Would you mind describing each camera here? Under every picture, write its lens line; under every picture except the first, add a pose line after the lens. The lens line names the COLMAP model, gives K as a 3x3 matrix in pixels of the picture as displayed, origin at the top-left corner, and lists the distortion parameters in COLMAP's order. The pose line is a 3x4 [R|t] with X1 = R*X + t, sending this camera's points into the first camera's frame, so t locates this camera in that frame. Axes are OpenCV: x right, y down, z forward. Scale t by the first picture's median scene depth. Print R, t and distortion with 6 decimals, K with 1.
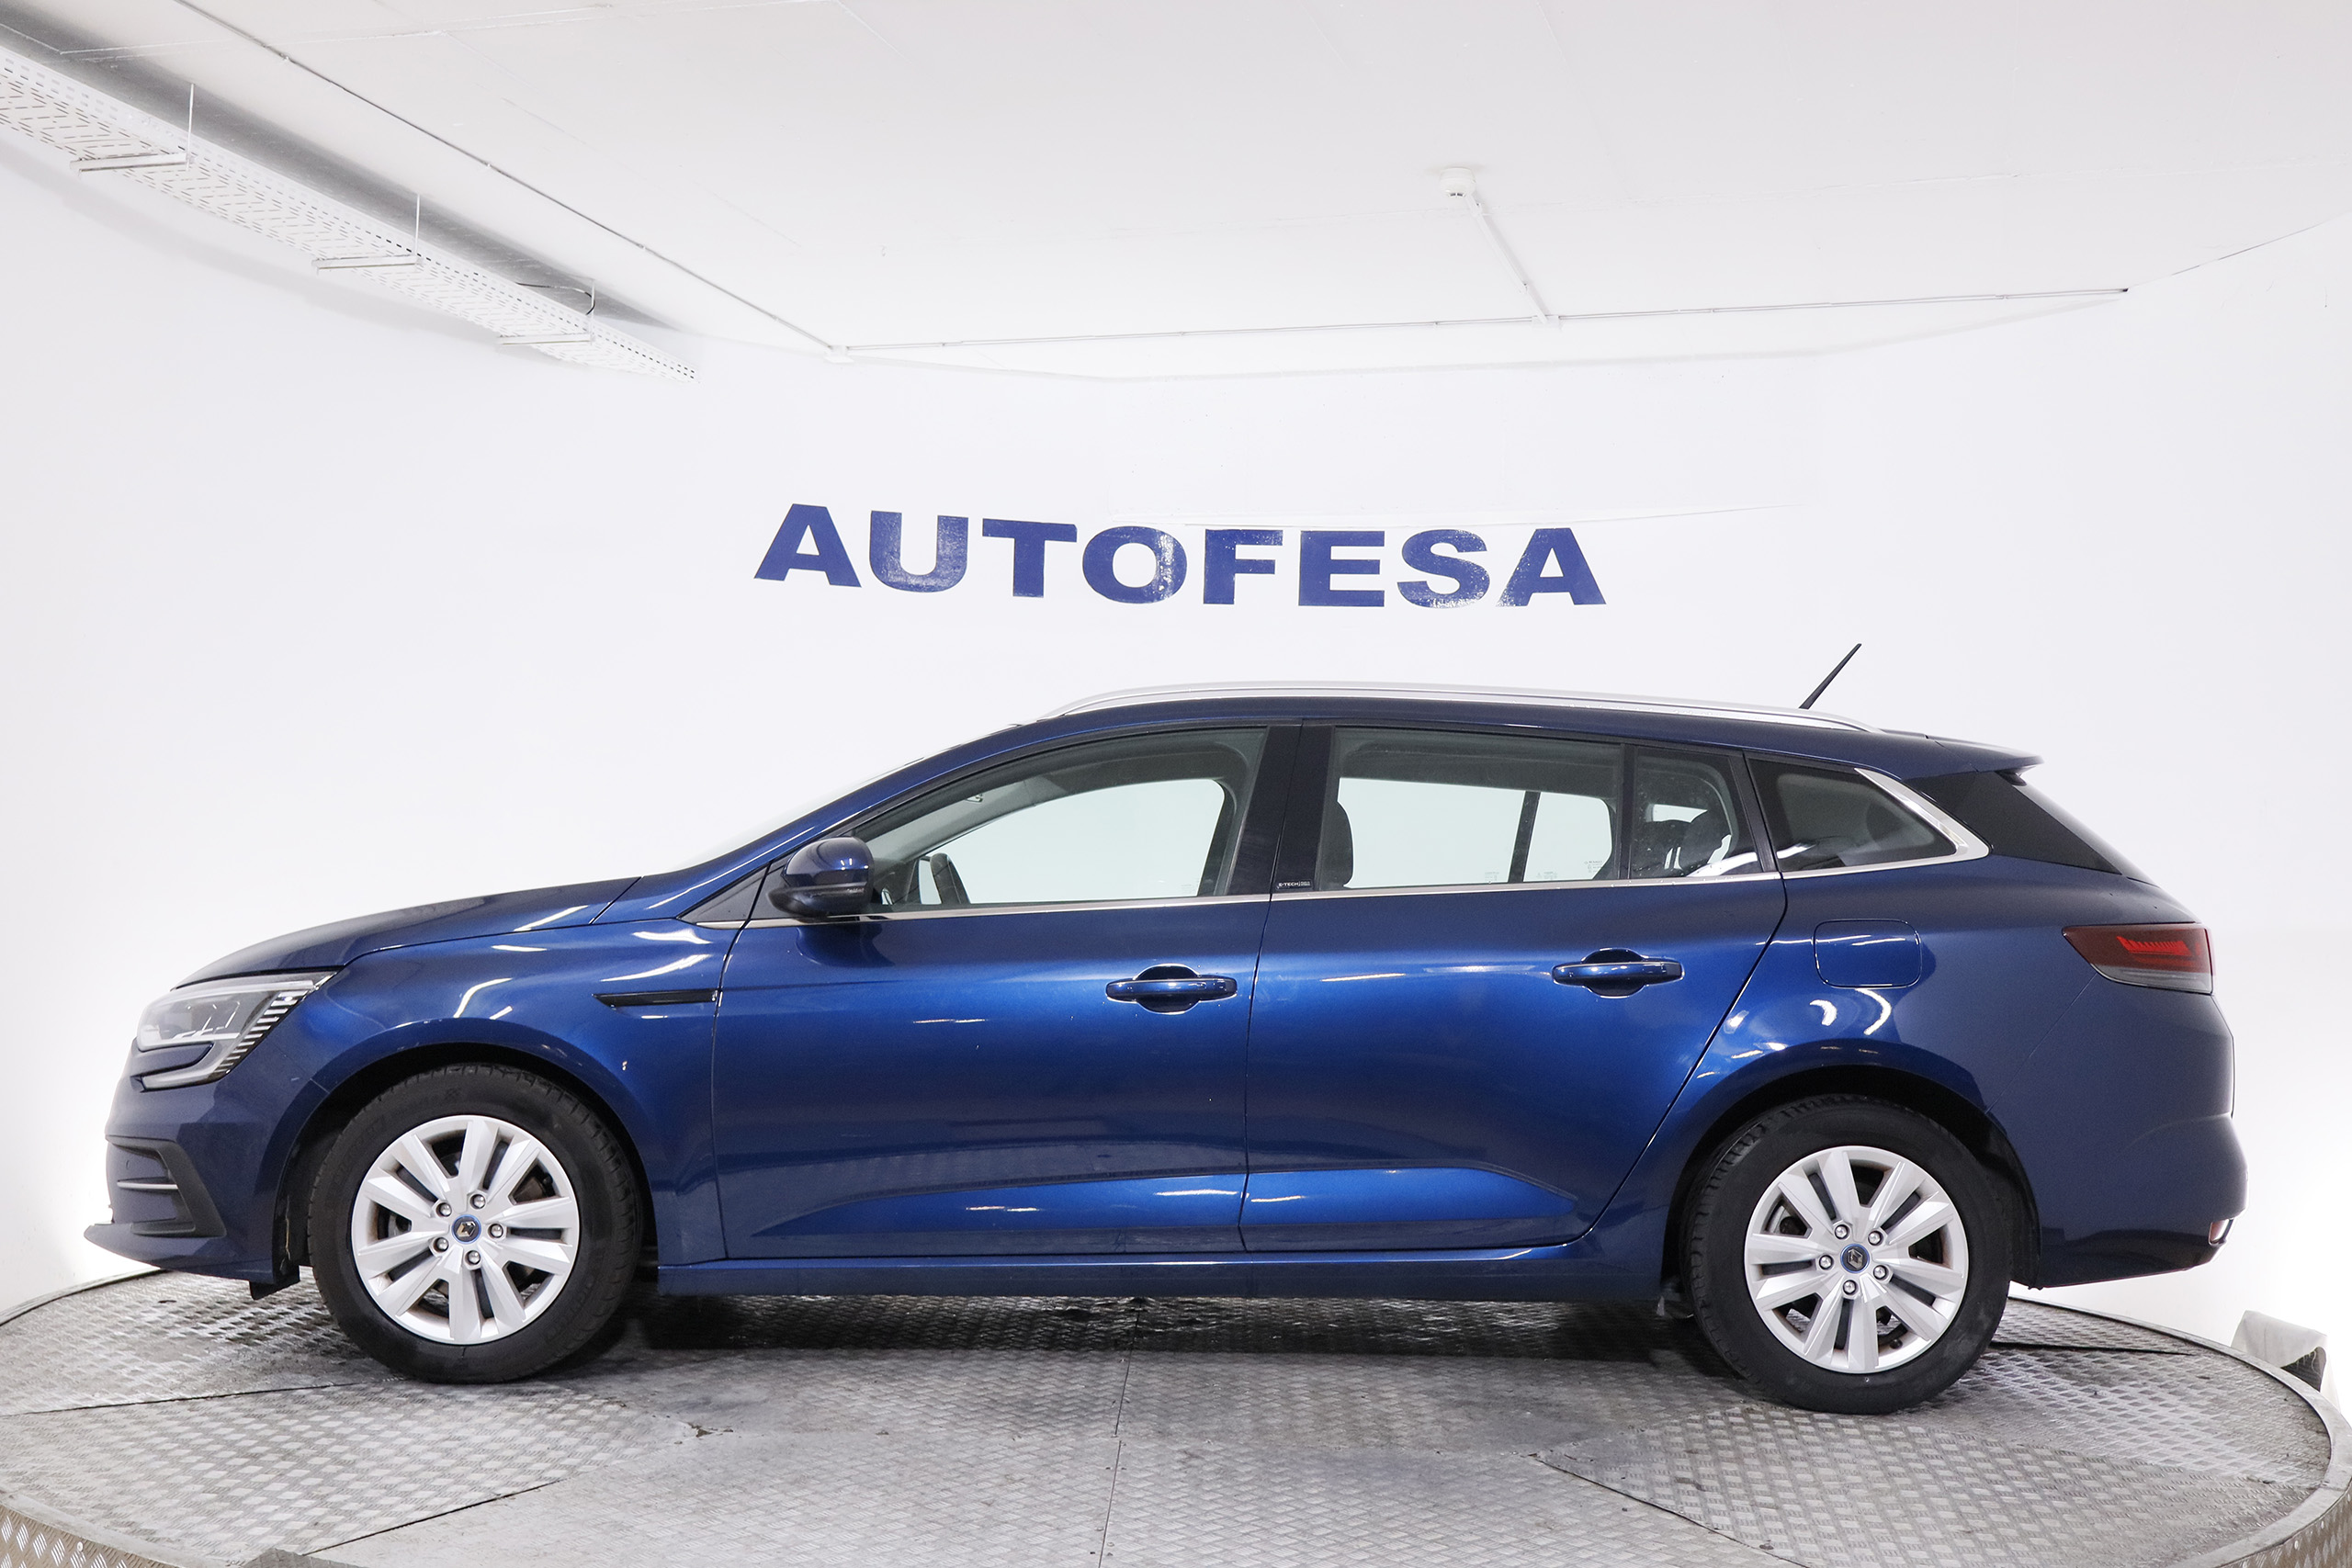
lens RADIAL K [[2552.9, 0, 1176.0], [0, 2552.9, 784.0], [0, 0, 1]] dist [-0.009872, 0.009540]
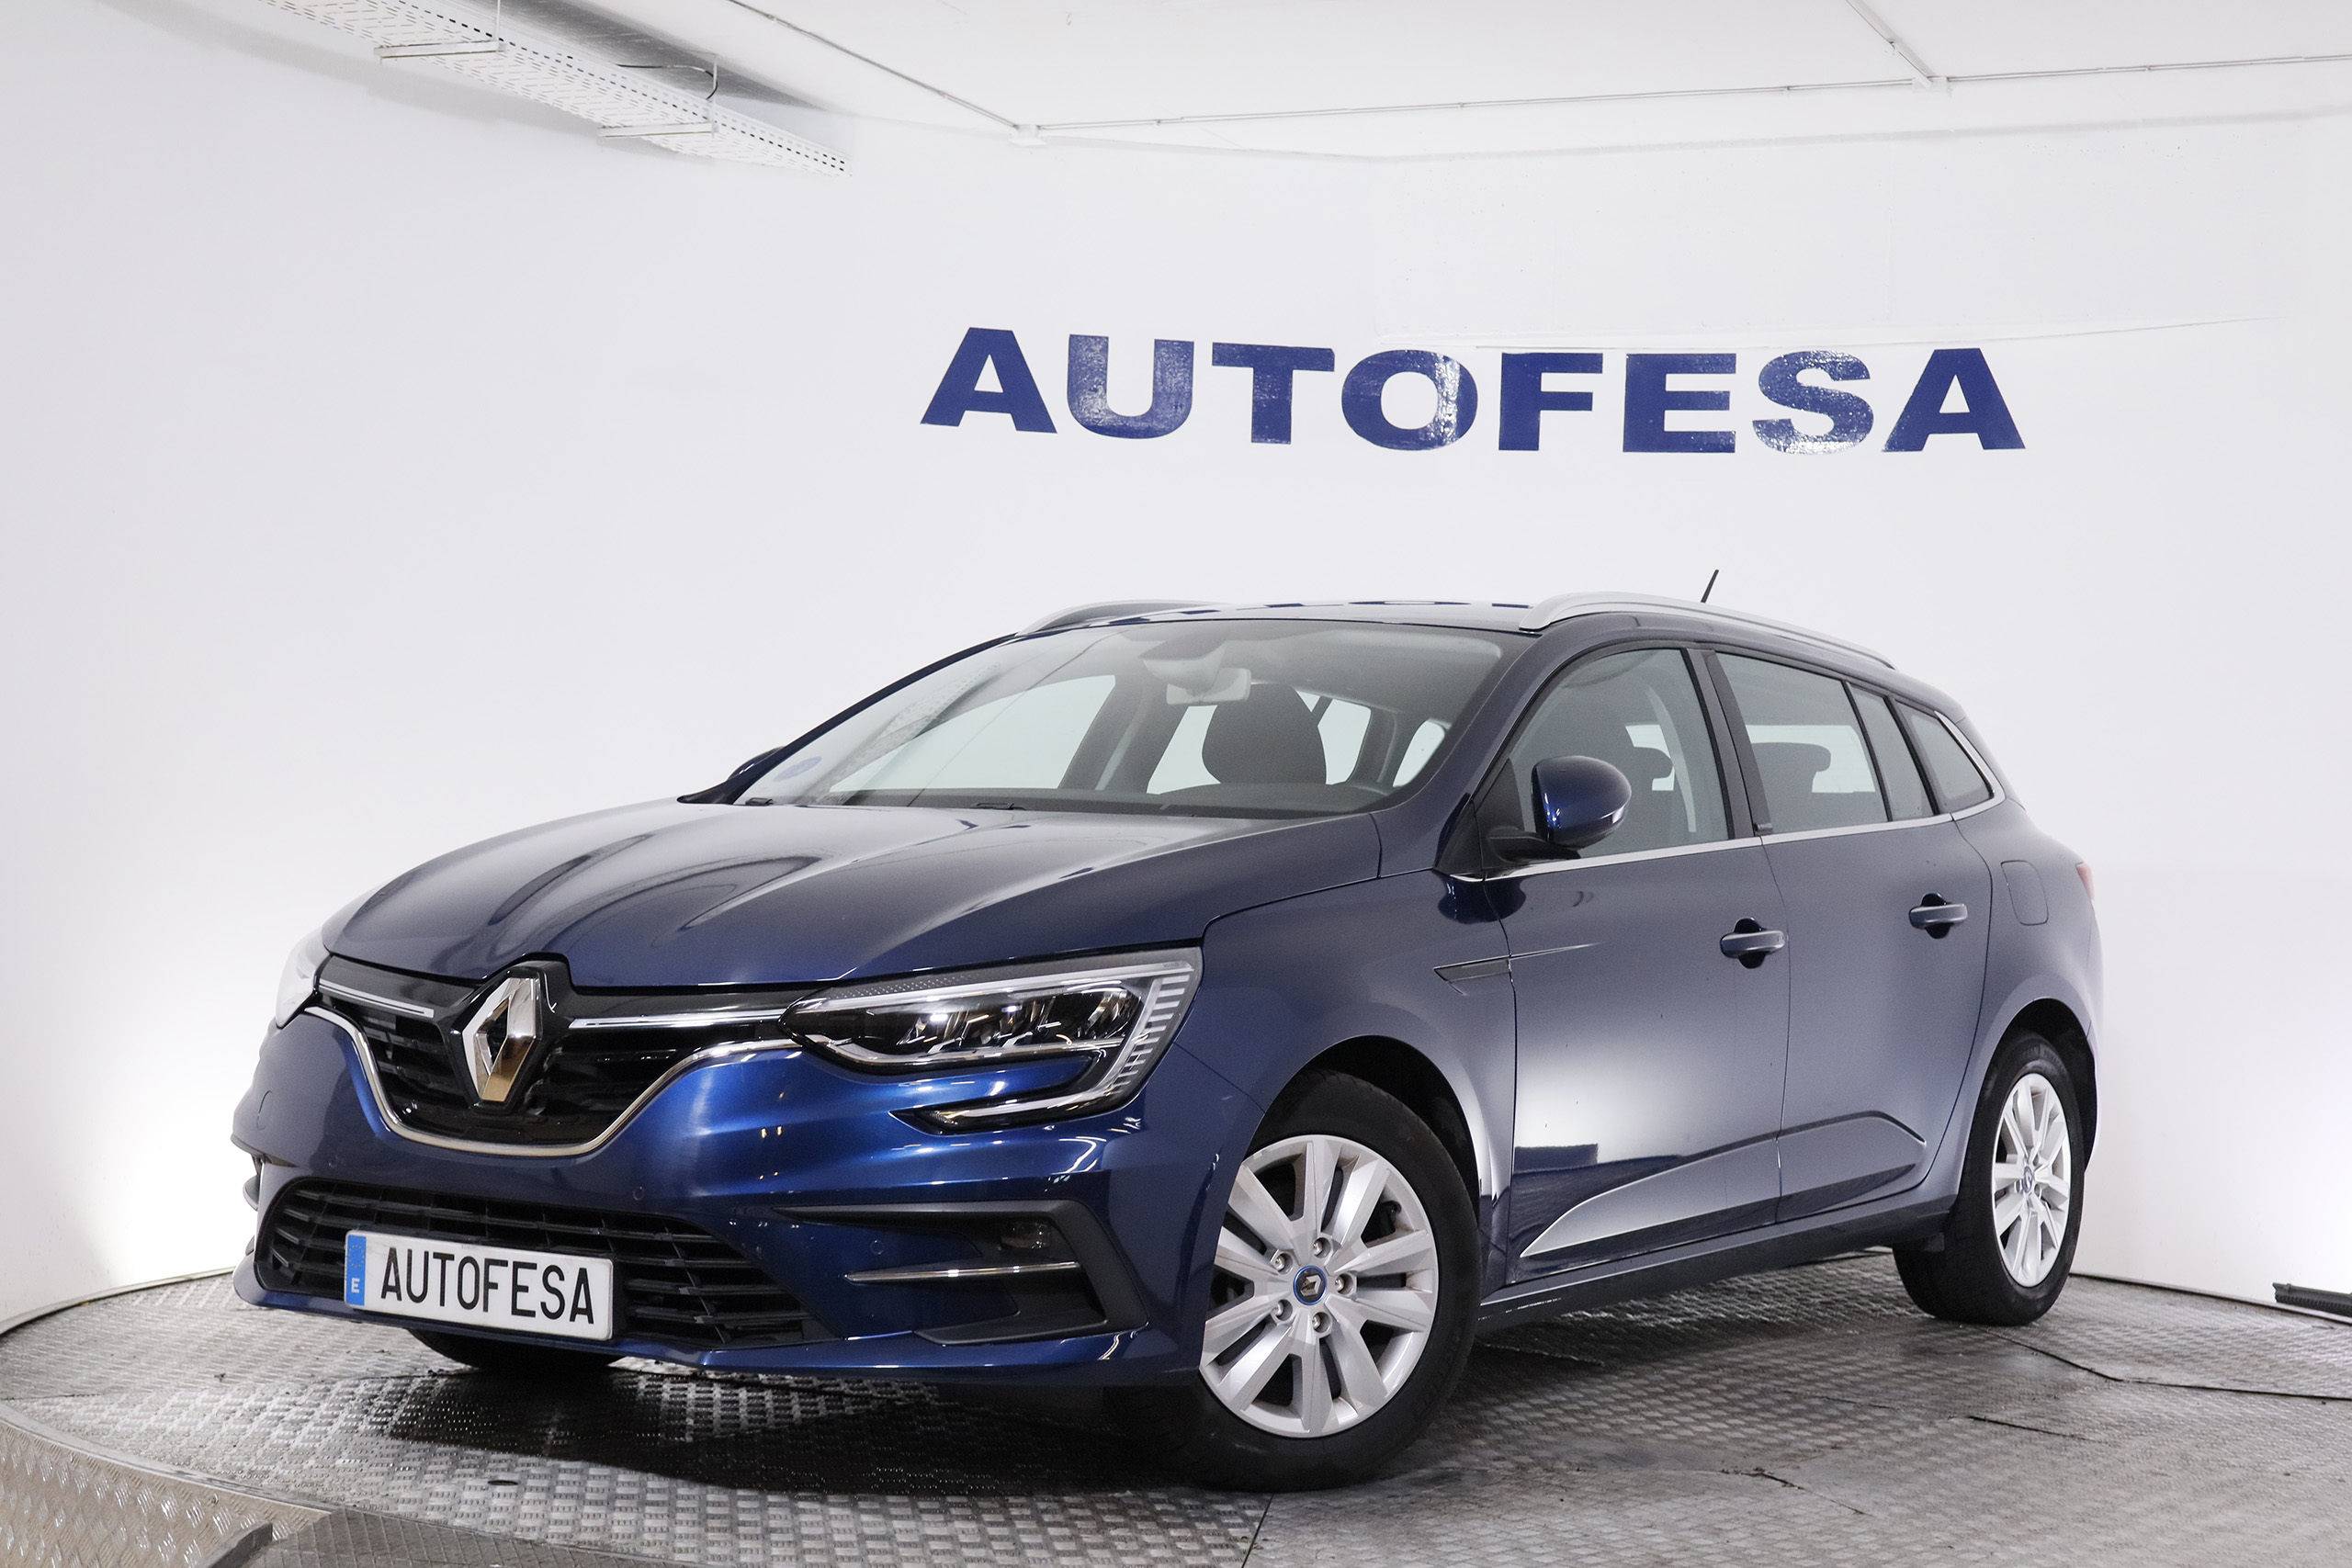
lens RADIAL K [[3699.7, 0, 1166.1], [0, 3699.7, 783.0], [0, 0, 1]] dist [-0.003109, -0.028267]
pose [[0.993134, 0.003916, -0.116914, 0.043028], [-0.000284, 0.999517, 0.031062, -0.005031], [0.116979, -0.030816, 0.992656, -0.125902]]
